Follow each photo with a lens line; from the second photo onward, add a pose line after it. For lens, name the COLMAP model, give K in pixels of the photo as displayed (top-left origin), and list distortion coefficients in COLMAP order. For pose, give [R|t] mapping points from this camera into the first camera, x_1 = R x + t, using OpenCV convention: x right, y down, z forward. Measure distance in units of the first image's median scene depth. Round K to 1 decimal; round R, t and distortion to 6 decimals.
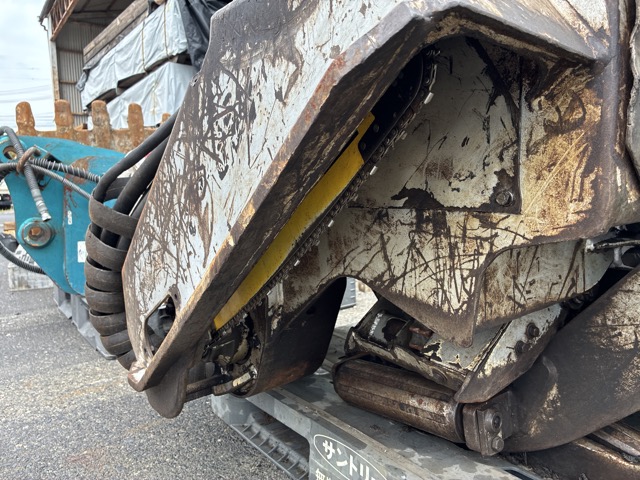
lens RADIAL K [[486.3, 0, 317.0], [0, 486.3, 237.9], [0, 0, 1]] dist [0.048842, -0.069532]
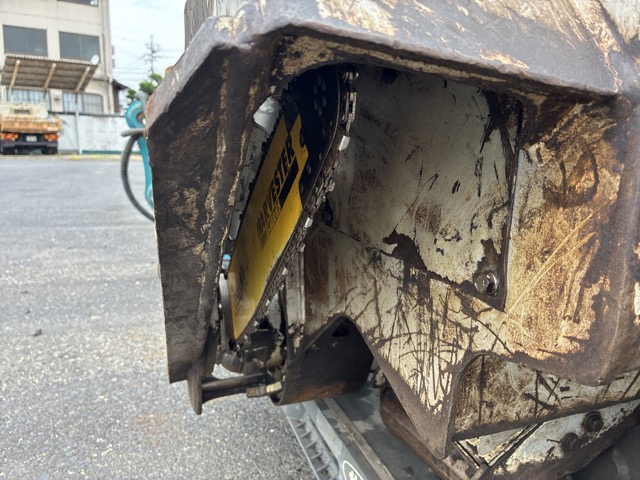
lens RADIAL K [[489.1, 0, 320.4], [0, 489.1, 242.6], [0, 0, 1]] dist [0.056481, -0.092831]
pose [[0.951144, 0.109282, -0.288761, 0.296745], [-0.082882, 0.991309, 0.102158, -0.156080], [0.297416, -0.073234, 0.951935, 0.239725]]
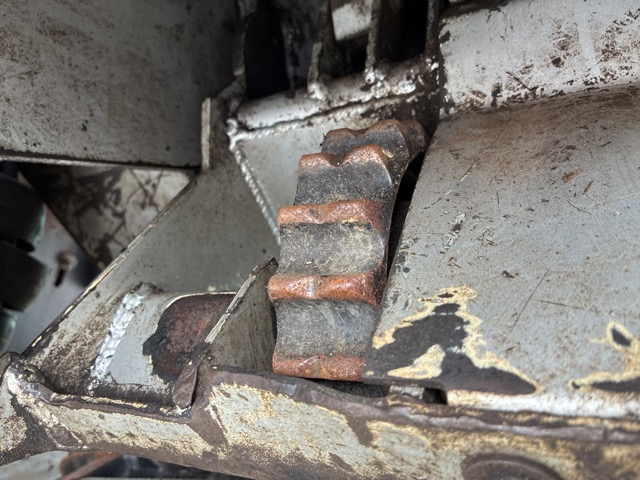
lens RADIAL K [[508.7, 0, 320.7], [0, 508.7, 260.3], [0, 0, 1]] dist [0.055572, -0.109581]
pose [[0.894021, -0.062603, 0.443630, 0.154689], [0.113150, 0.989640, -0.088372, 0.273832], [-0.433502, 0.129203, 0.891842, 1.100205]]
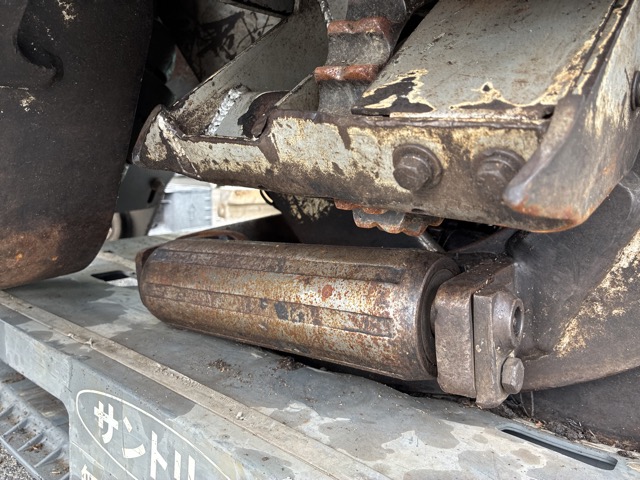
lens RADIAL K [[489.1, 0, 320.4], [0, 489.1, 242.6], [0, 0, 1]] dist [0.056481, -0.092831]
pose [[0.961554, 0.009420, 0.274454, 0.137017], [-0.033139, 0.996088, 0.081914, 0.388927], [-0.272609, -0.087860, 0.958105, 0.910748]]
